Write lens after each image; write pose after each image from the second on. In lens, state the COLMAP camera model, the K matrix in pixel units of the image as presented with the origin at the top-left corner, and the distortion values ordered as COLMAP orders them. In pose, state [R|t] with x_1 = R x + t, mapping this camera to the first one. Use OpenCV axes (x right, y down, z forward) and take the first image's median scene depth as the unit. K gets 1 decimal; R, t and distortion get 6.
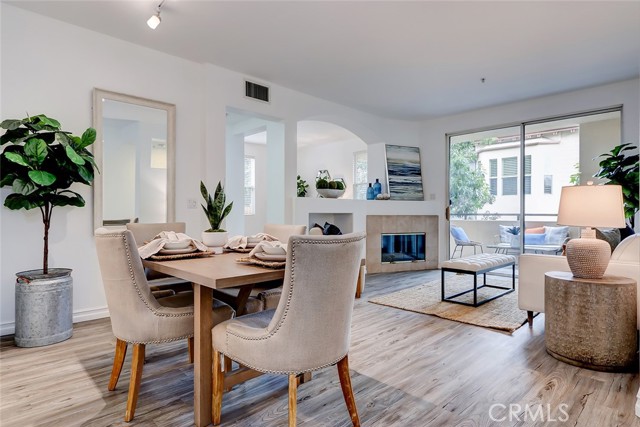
lens RADIAL K [[359.8, 0, 322.2], [0, 359.8, 213.3], [0, 0, 1]] dist [0.006795, 0.002186]
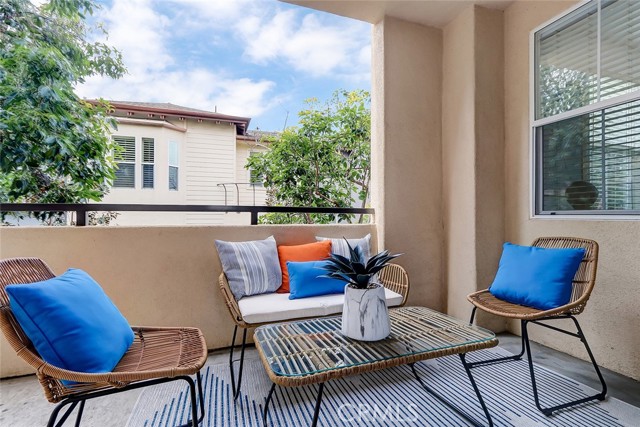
lens RADIAL K [[294.6, 0, 322.5], [0, 294.6, 214.6], [0, 0, 1]] dist [0.010725, -0.004323]
pose [[0.412777, 0.003097, 0.910827, 0.351510], [-0.003477, 0.999992, -0.001824, 0.011636], [-0.910826, -0.002414, 0.412784, 0.973227]]
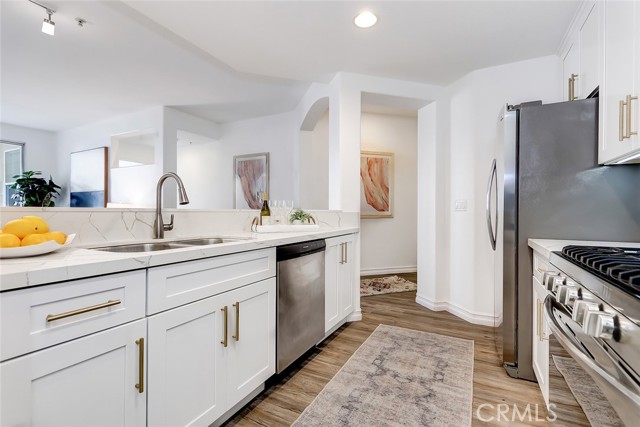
lens RADIAL K [[294.6, 0, 323.8], [0, 294.6, 213.5], [0, 0, 1]] dist [0.010725, -0.004323]
pose [[-0.310061, -0.006790, 0.950692, -0.571823], [-0.005322, 0.999971, 0.005406, -0.010312], [-0.950702, -0.003383, -0.310088, 0.132293]]
